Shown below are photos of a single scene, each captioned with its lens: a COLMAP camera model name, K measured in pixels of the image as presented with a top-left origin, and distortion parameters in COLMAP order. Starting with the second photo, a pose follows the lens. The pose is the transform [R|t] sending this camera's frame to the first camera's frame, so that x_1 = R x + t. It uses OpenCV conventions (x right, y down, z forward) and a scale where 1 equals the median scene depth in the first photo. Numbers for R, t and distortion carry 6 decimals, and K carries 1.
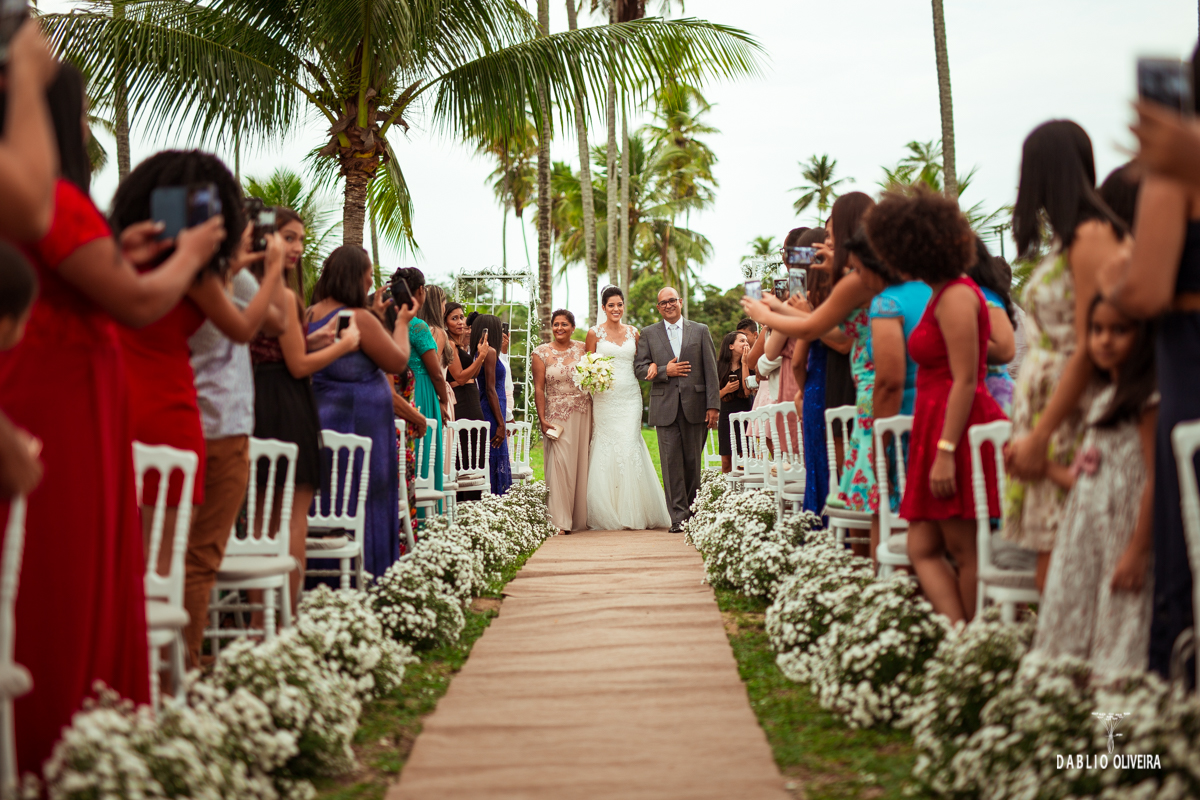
lens RADIAL K [[1754.7, 0, 600.0], [0, 1754.7, 400.0], [0, 0, 1]] dist [0.020500, 0.043028]
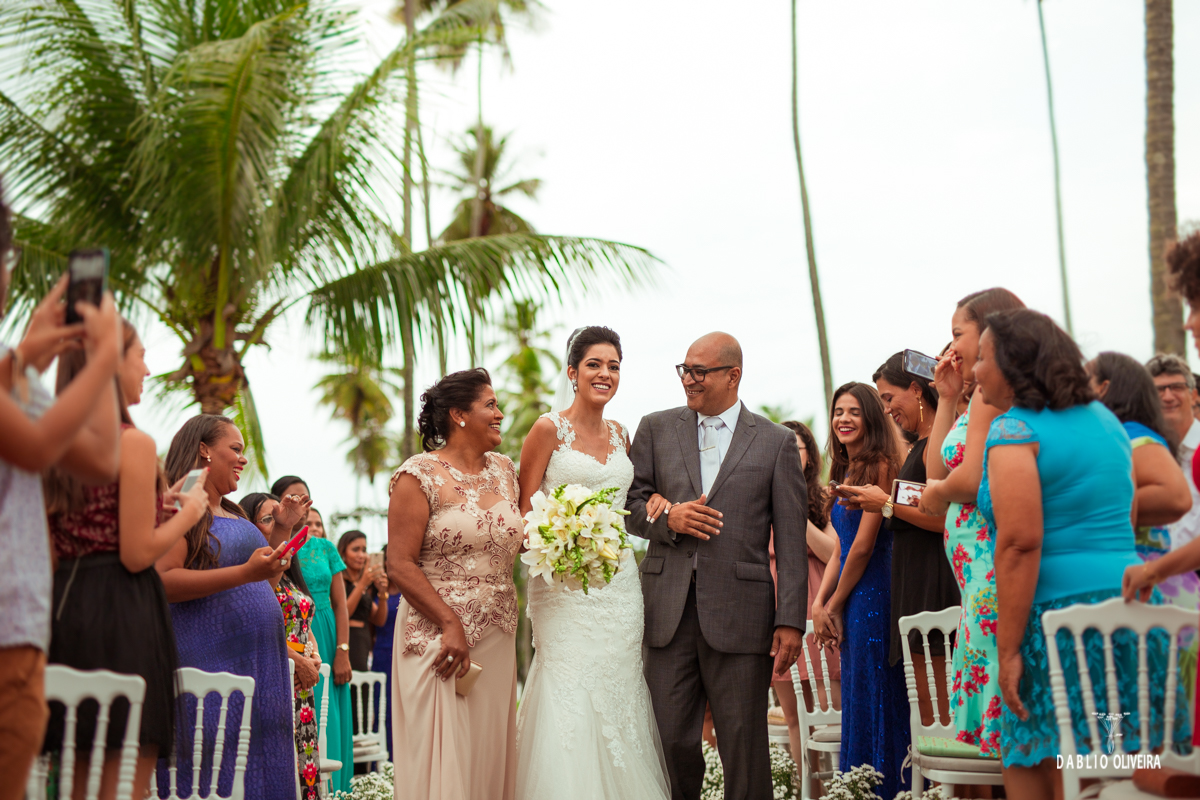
lens RADIAL K [[1754.7, 0, 600.0], [0, 1754.7, 400.0], [0, 0, 1]] dist [0.020500, 0.043028]
pose [[0.996095, -0.018345, 0.086358, -0.022124], [0.031314, 0.987989, -0.151316, 0.009455], [-0.082545, 0.153430, 0.984706, 0.124457]]
